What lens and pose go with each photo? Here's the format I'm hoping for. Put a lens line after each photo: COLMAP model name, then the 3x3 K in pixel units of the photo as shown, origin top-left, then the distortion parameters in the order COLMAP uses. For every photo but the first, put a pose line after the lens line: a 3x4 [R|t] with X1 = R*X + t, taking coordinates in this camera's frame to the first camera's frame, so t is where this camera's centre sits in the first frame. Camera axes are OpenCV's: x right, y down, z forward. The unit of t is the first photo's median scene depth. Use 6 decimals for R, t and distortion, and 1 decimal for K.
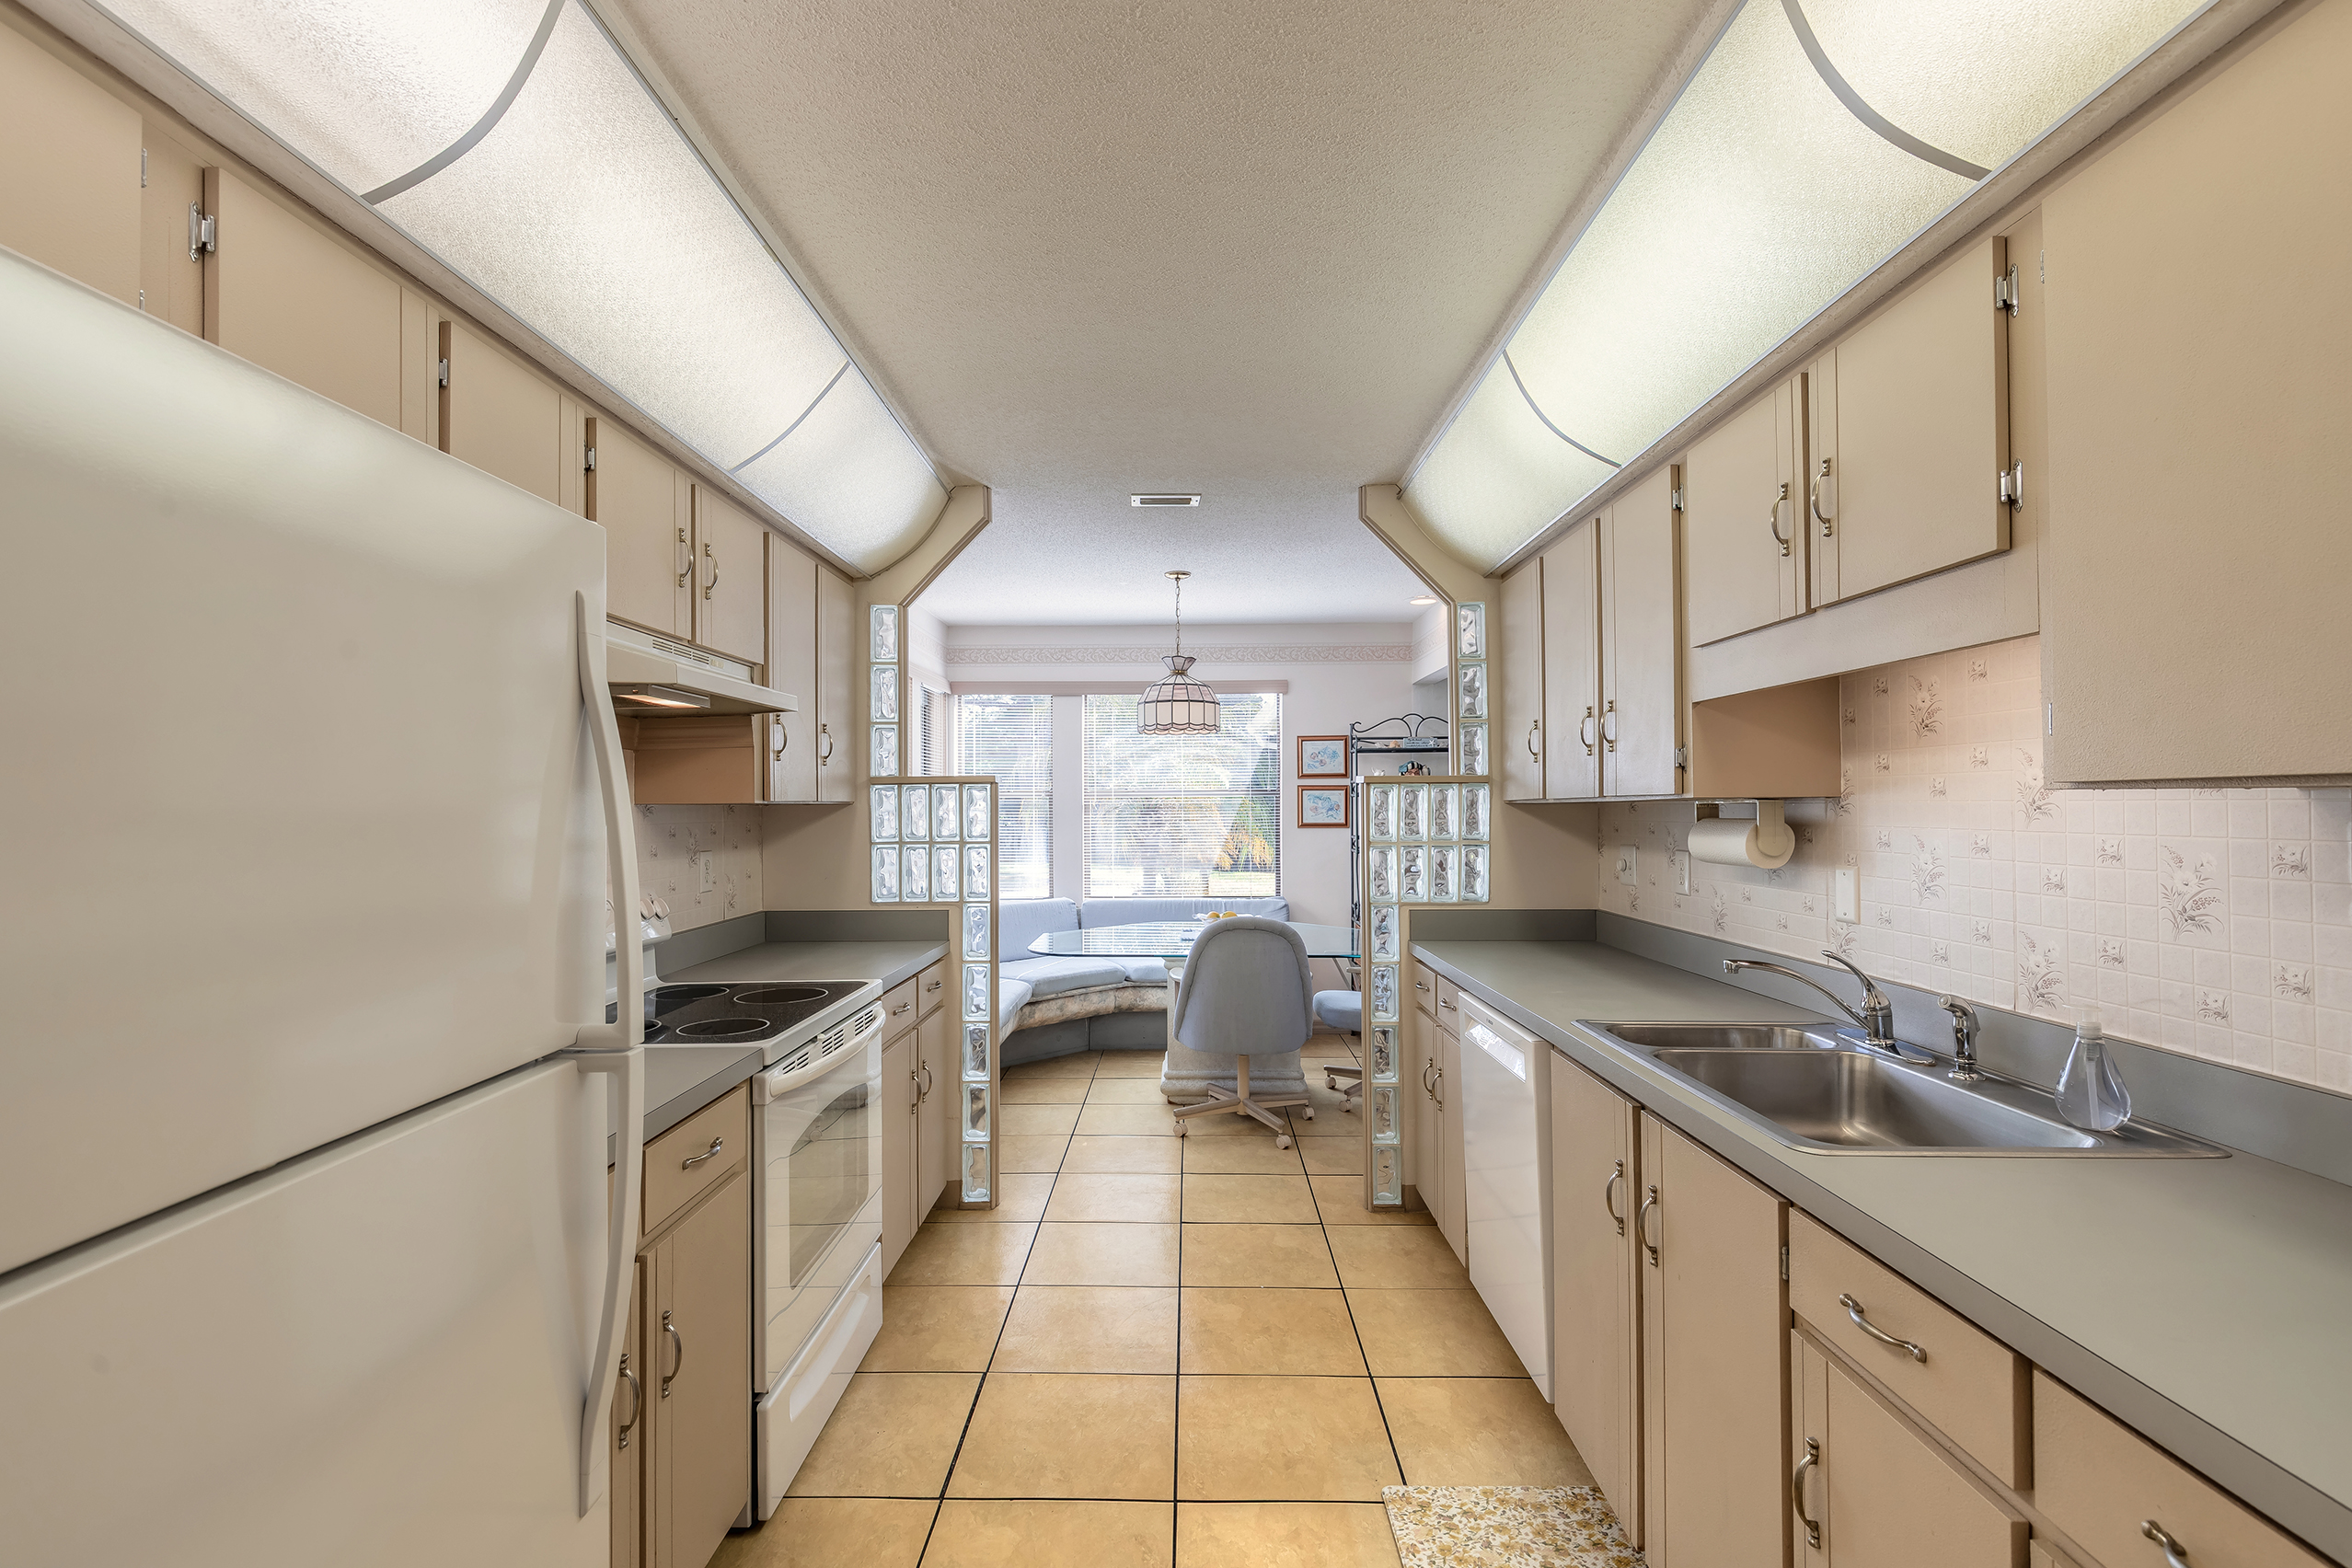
lens RADIAL K [[1068.9, 0, 1180.6], [0, 1068.9, 797.1], [0, 0, 1]] dist [0.007077, -0.001992]
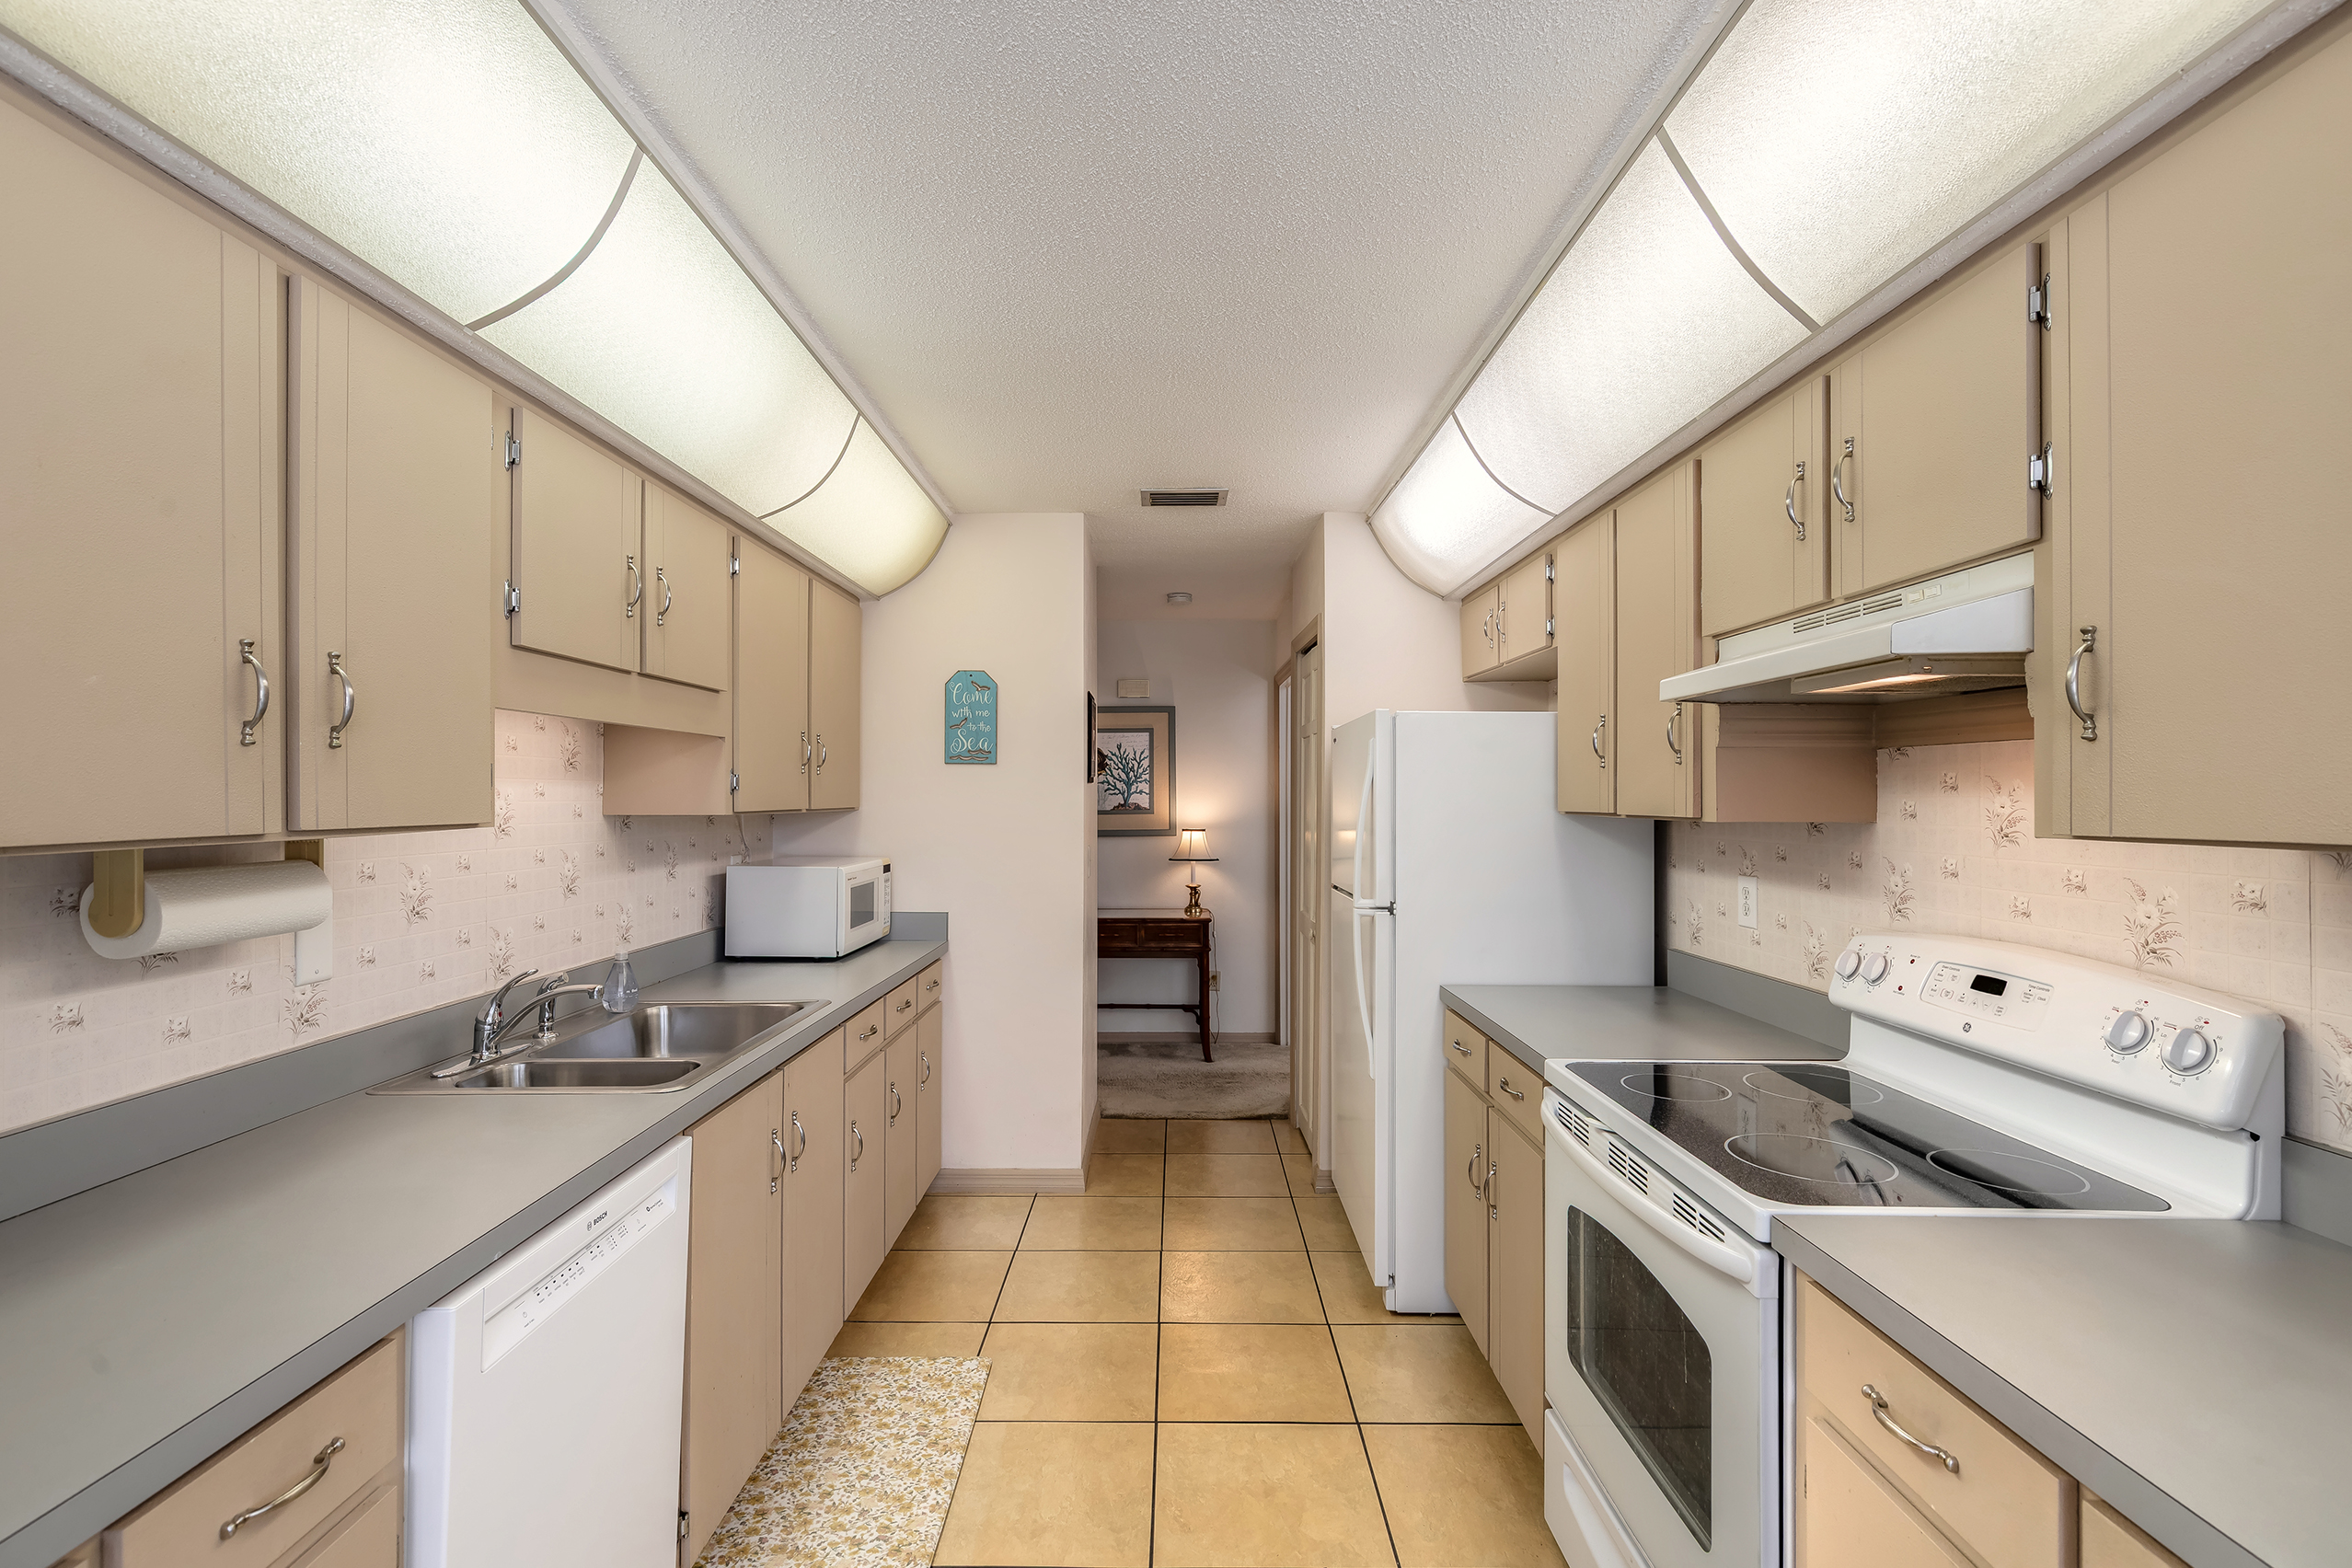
lens RADIAL K [[1068.9, 0, 1173.5], [0, 1068.9, 791.5], [0, 0, 1]] dist [0.007077, -0.001992]
pose [[-0.999992, 0.001380, -0.003688, -0.013830], [0.001420, 0.999938, -0.011035, -0.007444], [0.003672, -0.011040, -0.999932, 1.128090]]
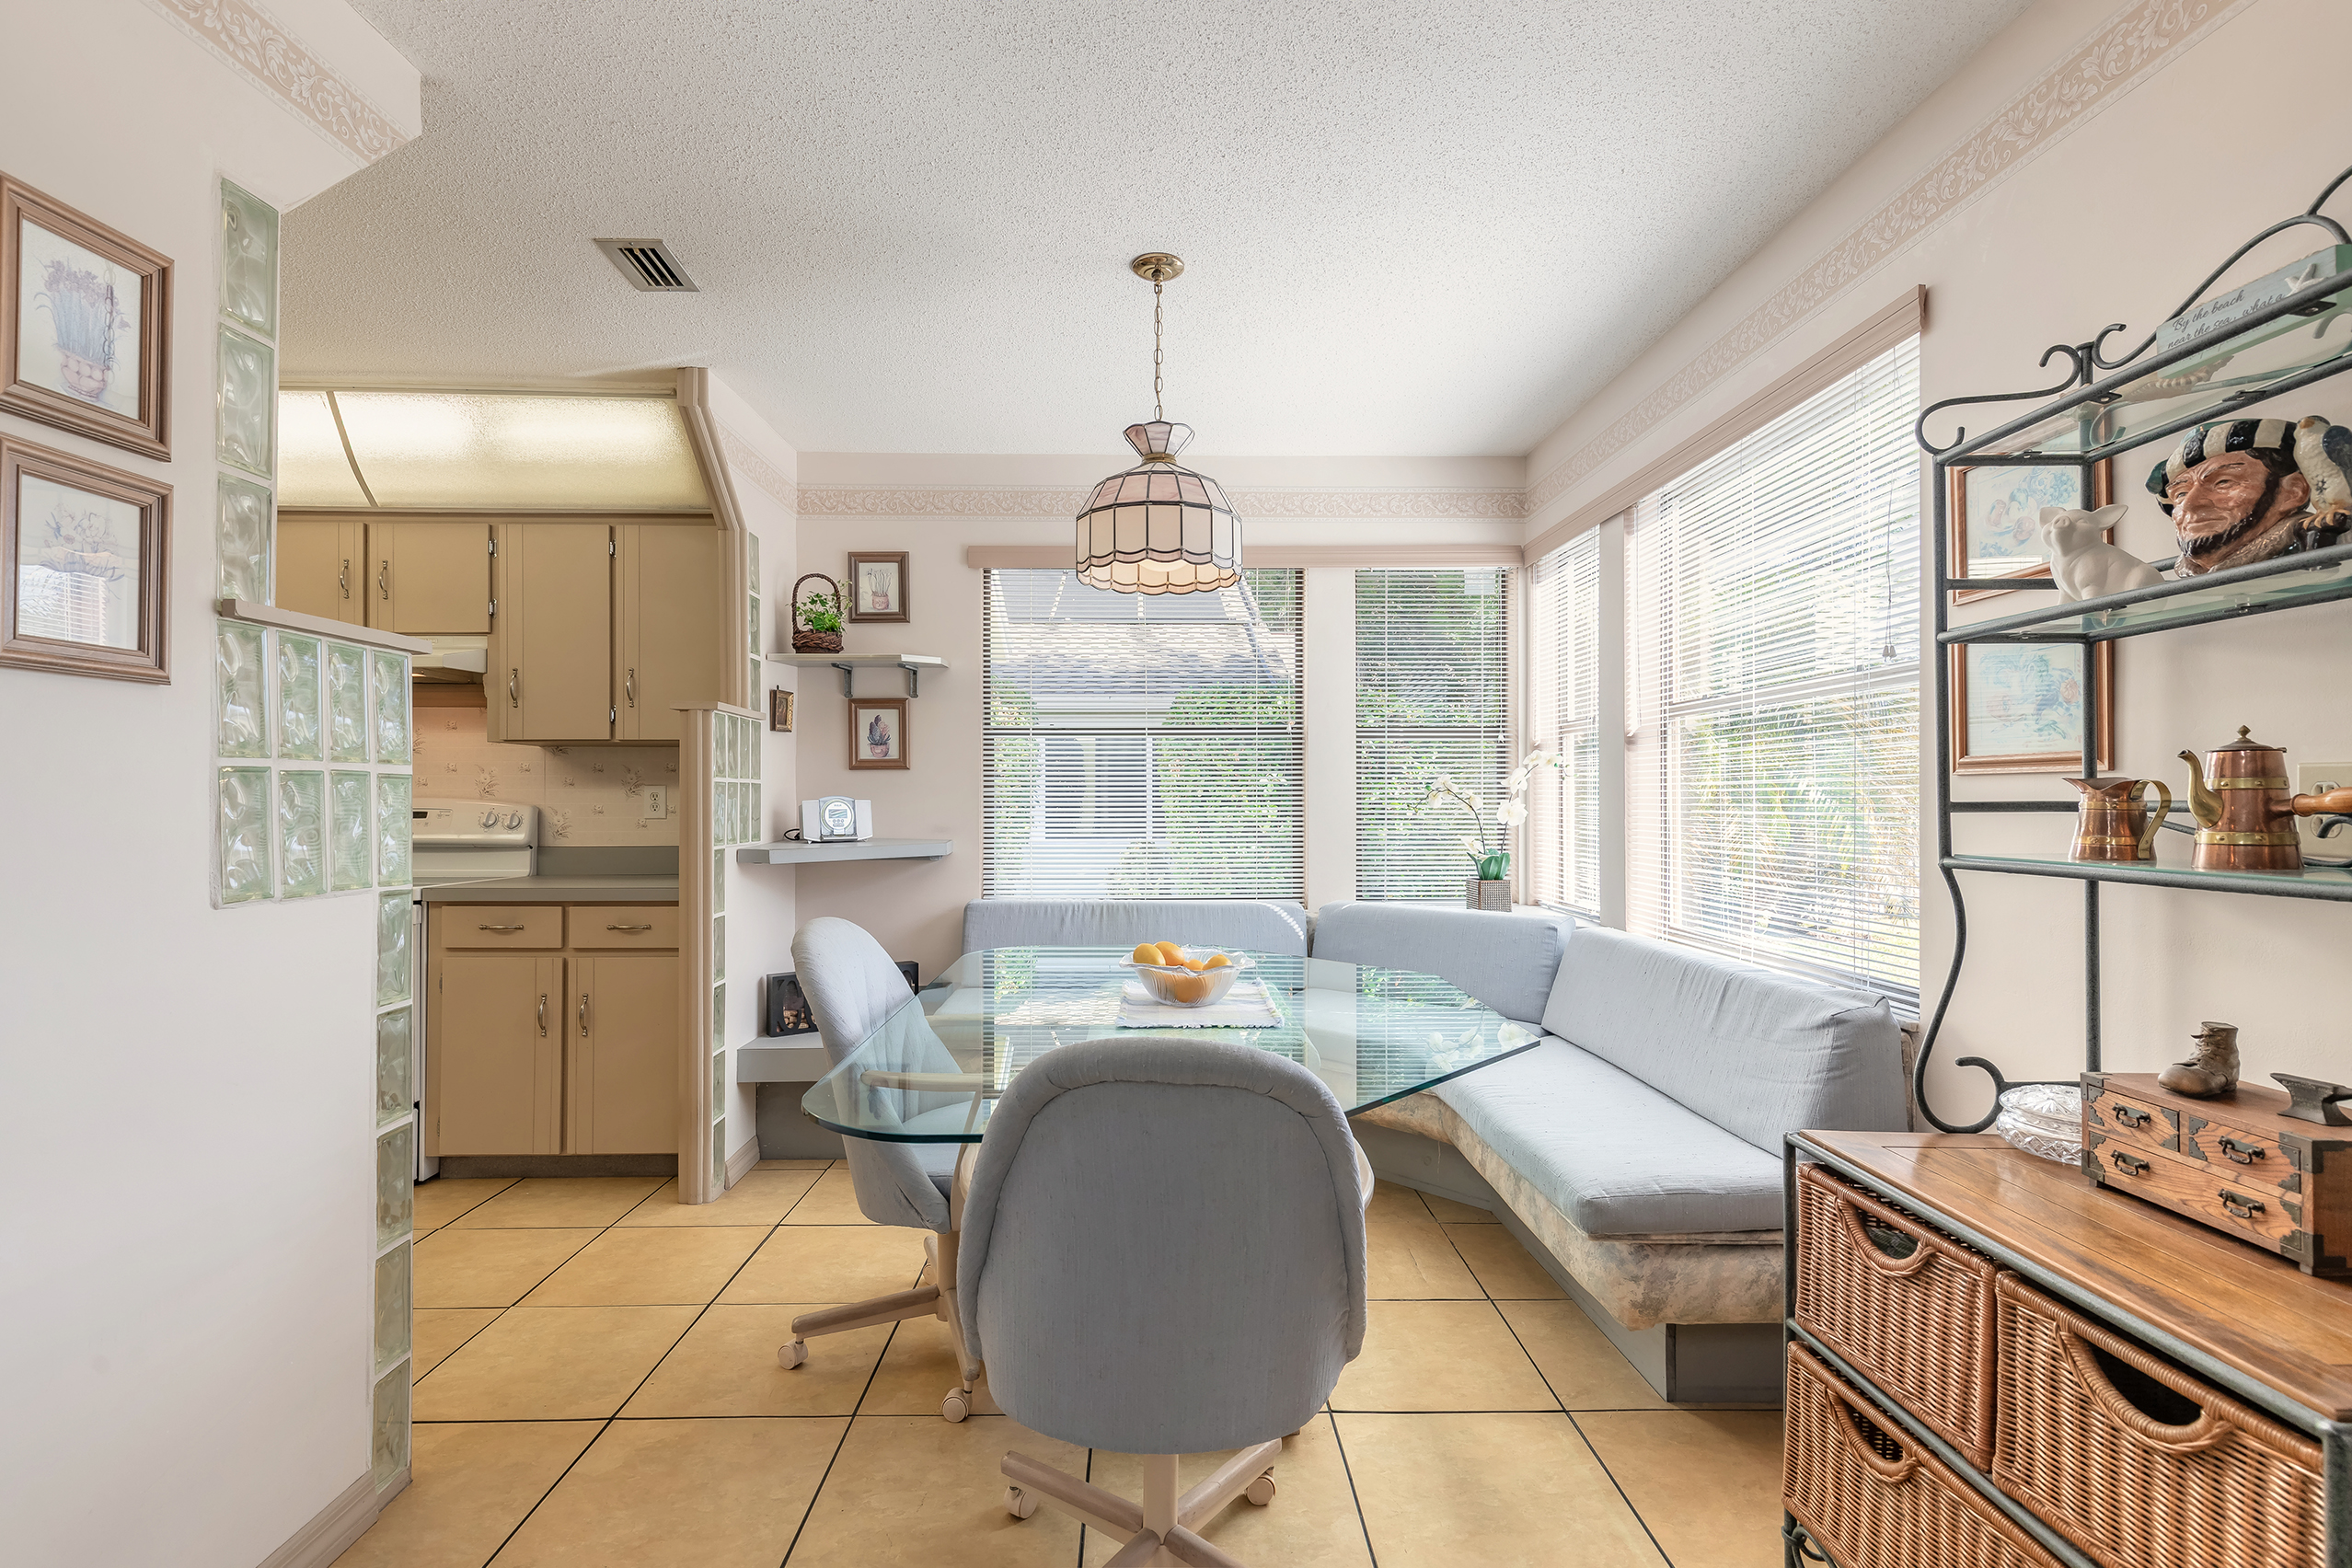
lens RADIAL K [[1068.9, 0, 1168.8], [0, 1068.9, 789.5], [0, 0, 1]] dist [0.007077, -0.001992]
pose [[0.030046, -0.002560, -0.999545, 0.692573], [0.008166, 0.999964, -0.002315, 0.055642], [0.999515, -0.008093, 0.030066, 1.360498]]
